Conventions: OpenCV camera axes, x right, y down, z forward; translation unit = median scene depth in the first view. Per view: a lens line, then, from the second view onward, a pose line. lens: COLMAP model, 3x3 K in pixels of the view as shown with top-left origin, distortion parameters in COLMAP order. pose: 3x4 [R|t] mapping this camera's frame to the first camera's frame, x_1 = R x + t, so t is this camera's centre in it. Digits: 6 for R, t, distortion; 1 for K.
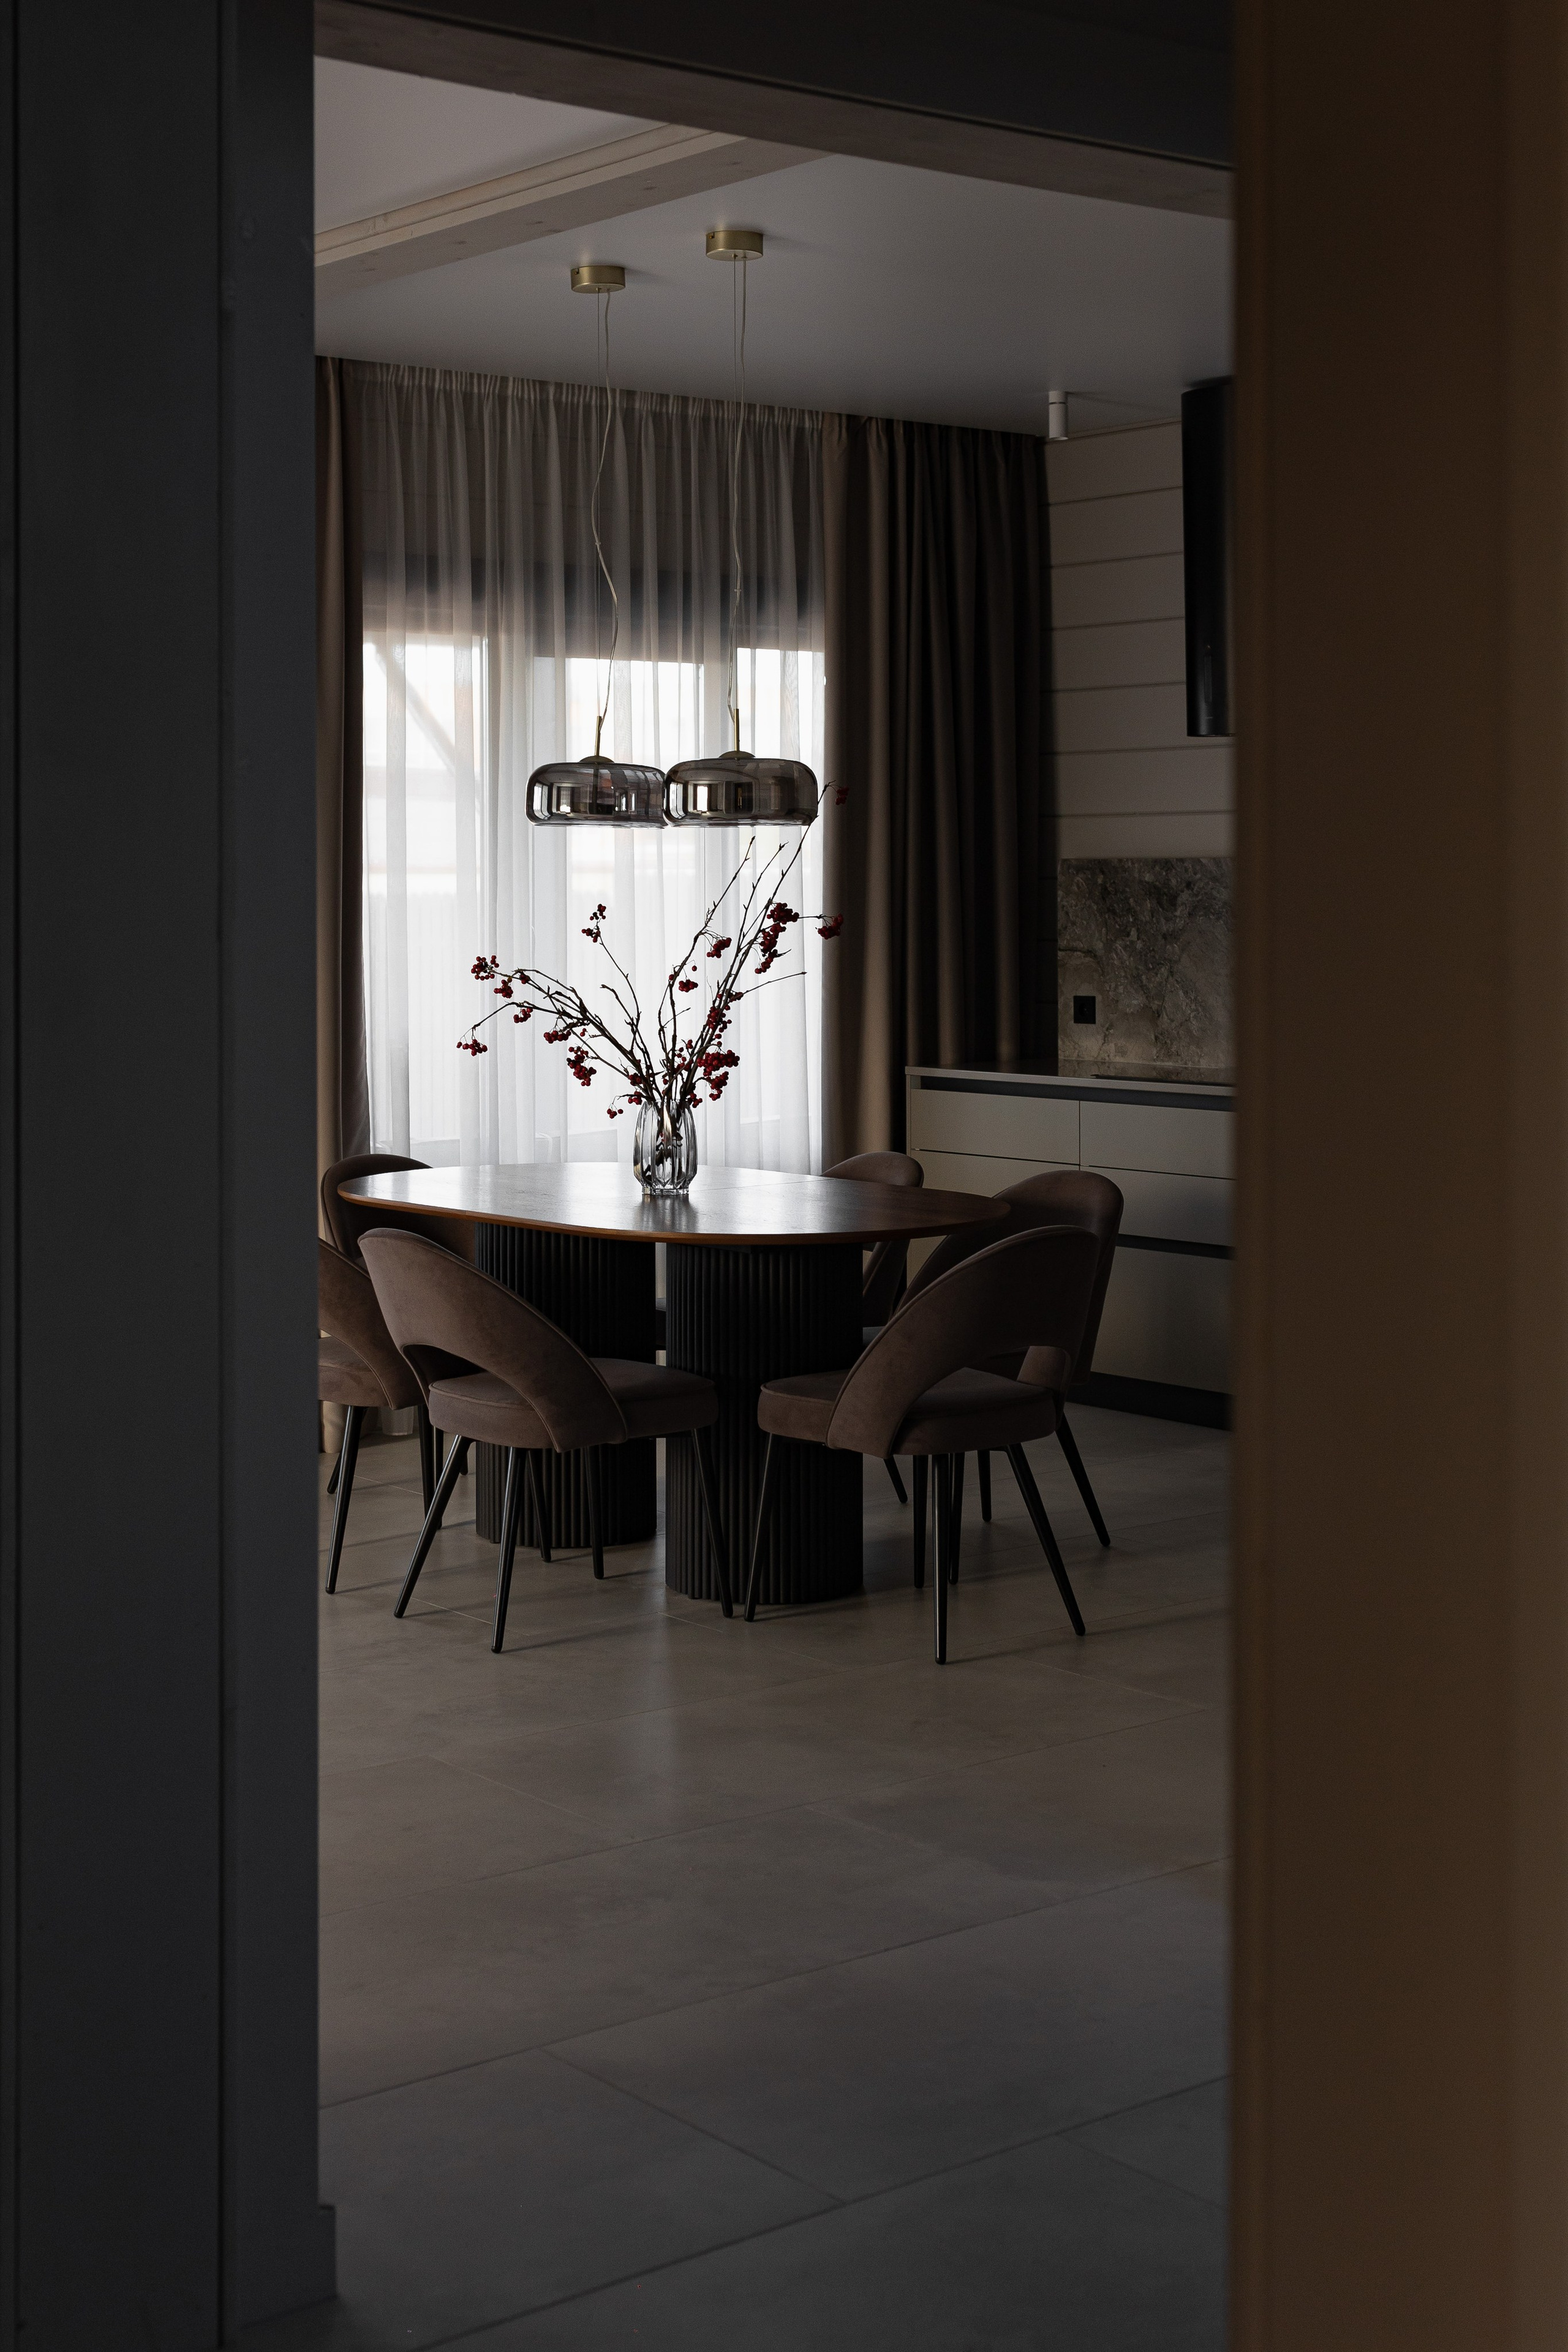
lens RADIAL K [[3317.9, 0, 862.4], [0, 3317.9, 1175.7], [0, 0, 1]] dist [-0.466371, 2.049804]
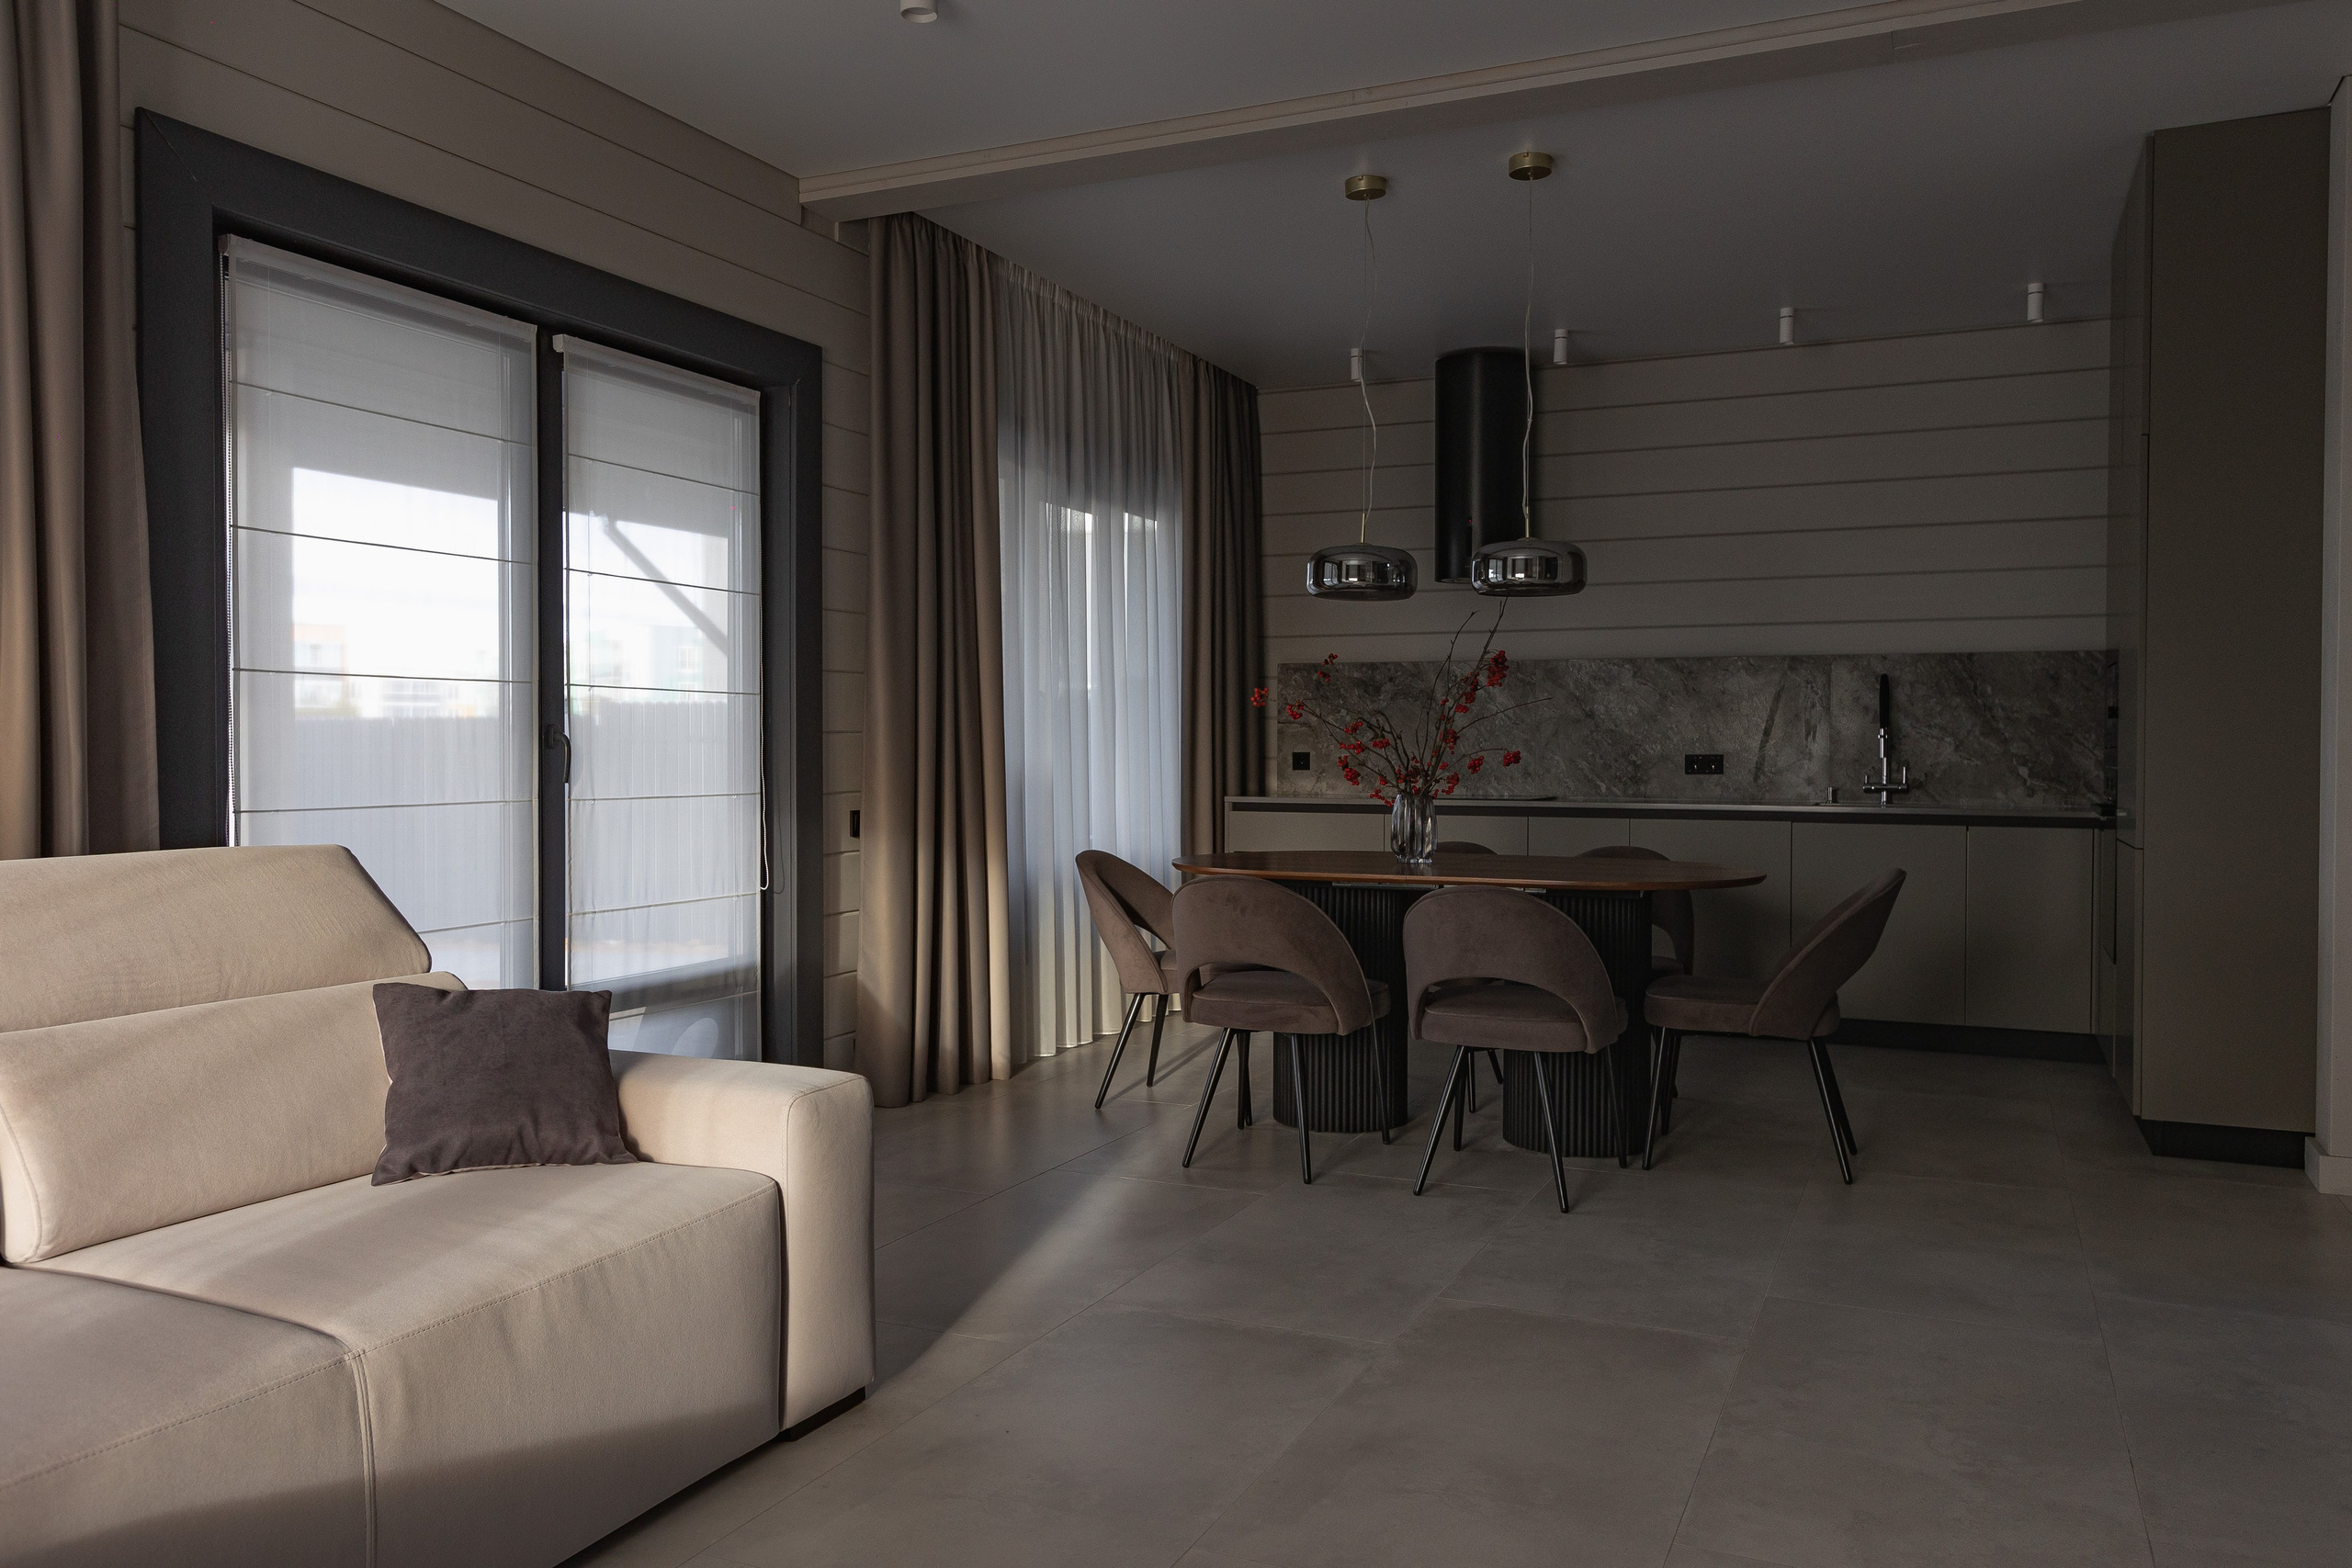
lens RADIAL K [[1811.6, 0, 1165.5], [0, 1811.6, 774.0], [0, 0, 1]] dist [0.035520, 0.001142]
pose [[0.861477, 0.002273, 0.507791, -0.428246], [0.037760, 0.996935, -0.068522, 0.011854], [-0.506391, 0.078204, 0.858751, 0.311329]]
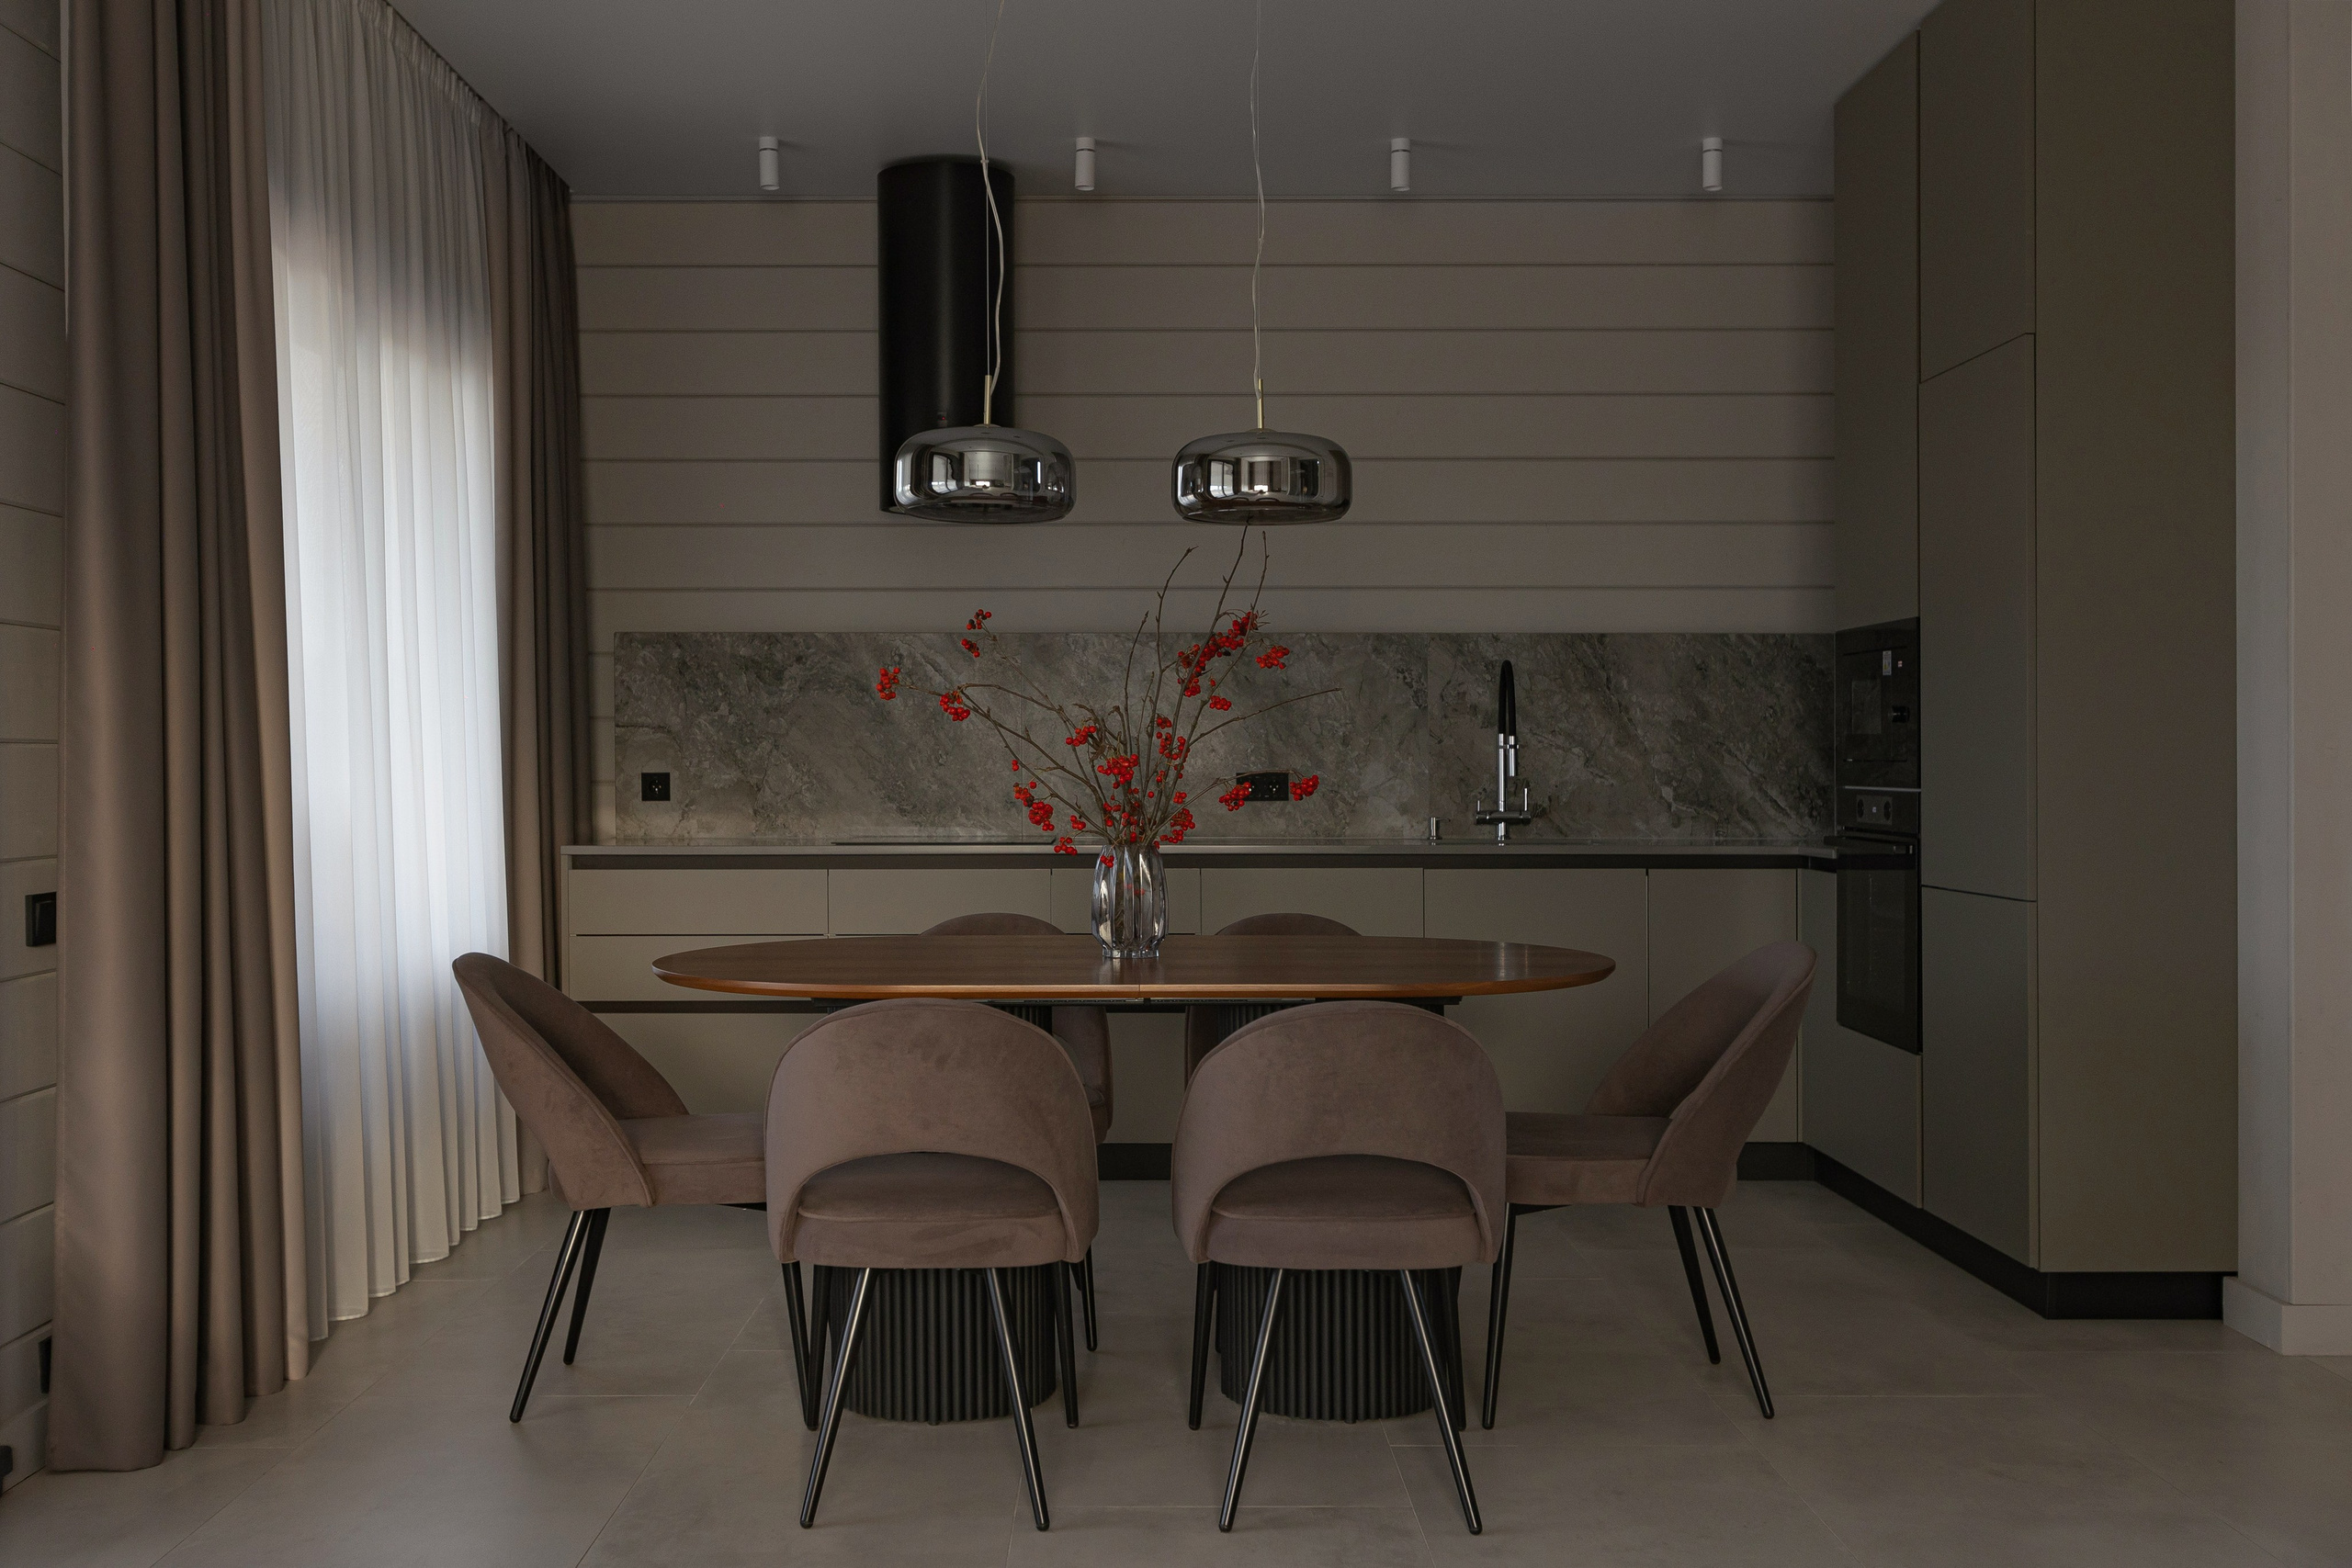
lens RADIAL K [[2386.0, 0, 1176.0], [0, 2386.0, 784.0], [0, 0, 1]] dist [0.025189, 0.003585]
pose [[0.573305, -0.001297, 0.819341, -0.433048], [0.073240, 0.996077, -0.049670, -0.004809], [-0.816062, 0.088484, 0.571150, 0.482469]]
